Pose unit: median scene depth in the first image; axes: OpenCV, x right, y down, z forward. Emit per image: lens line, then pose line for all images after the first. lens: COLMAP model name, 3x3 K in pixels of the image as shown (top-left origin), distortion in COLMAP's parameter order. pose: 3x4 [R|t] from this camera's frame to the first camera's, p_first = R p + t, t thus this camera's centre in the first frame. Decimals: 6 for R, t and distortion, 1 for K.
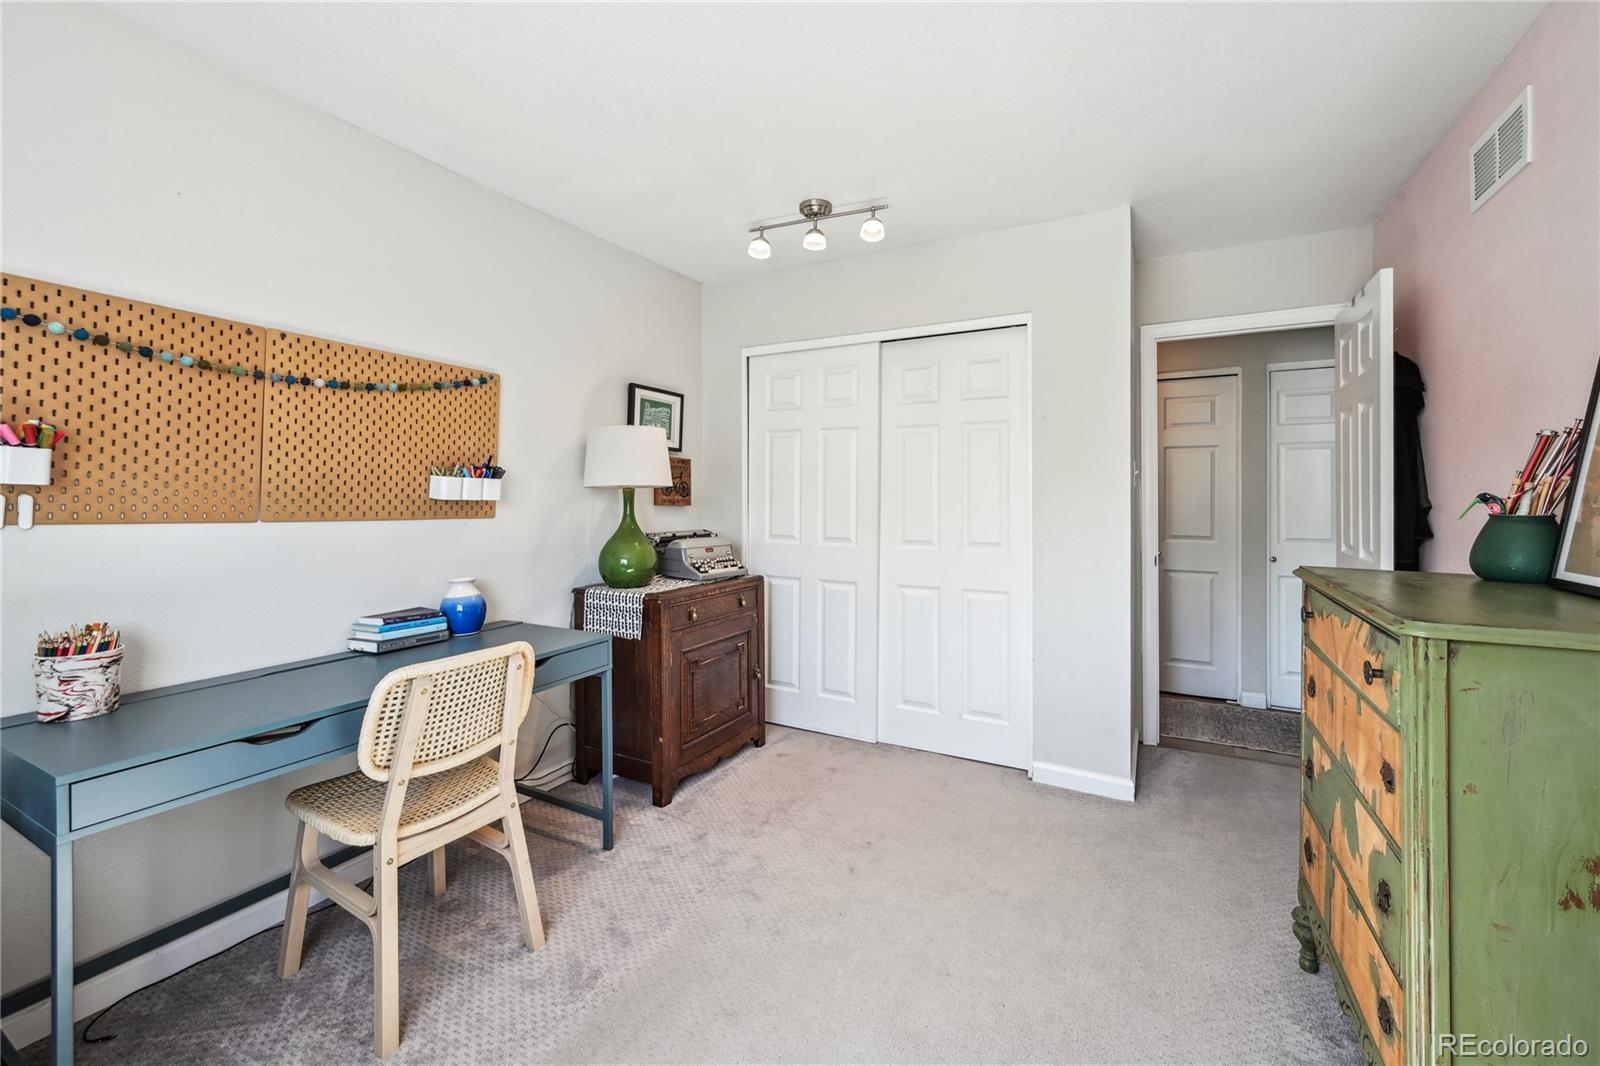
lens RADIAL K [[660.5, 0, 804.1], [0, 660.5, 488.5], [0, 0, 1]] dist [0.000205, -0.000003]
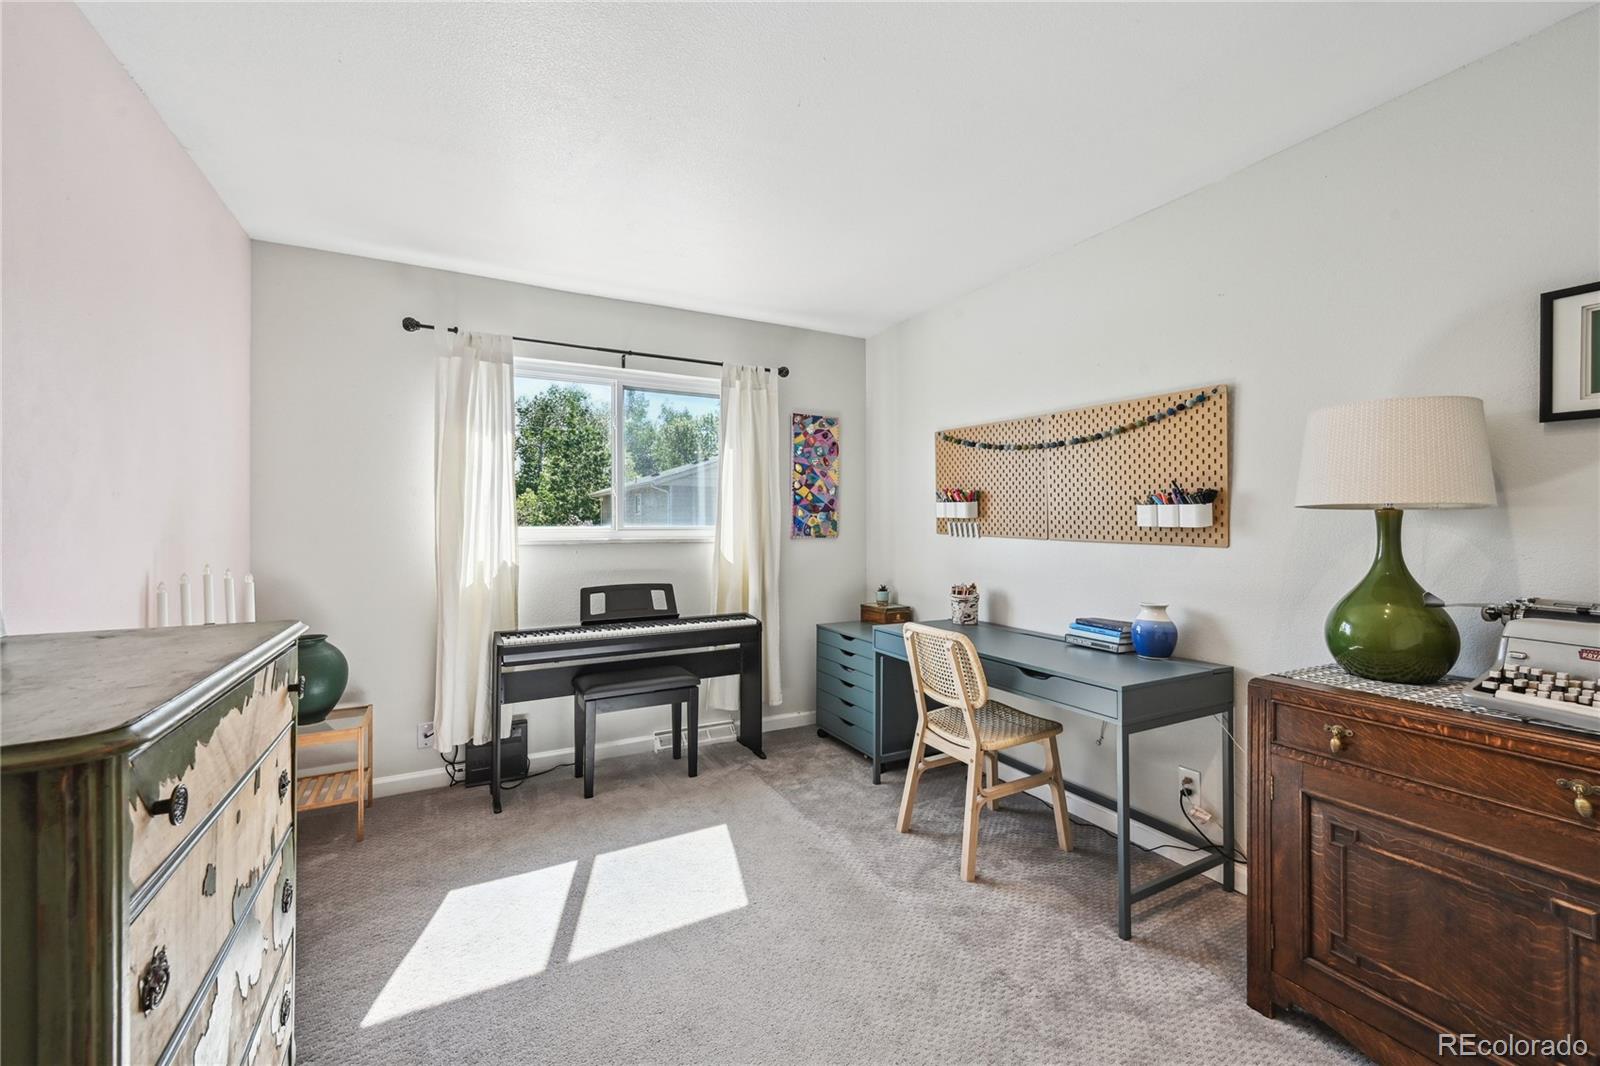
lens RADIAL K [[641.1, 0, 800.0], [0, 641.1, 533.0], [0, 0, 1]] dist [-0.001407, -0.000107]
pose [[-0.550939, -0.007734, -0.834509, 0.621917], [-0.010530, 0.999942, -0.002315, 0.036377], [0.834479, 0.007513, -0.550989, 1.110726]]
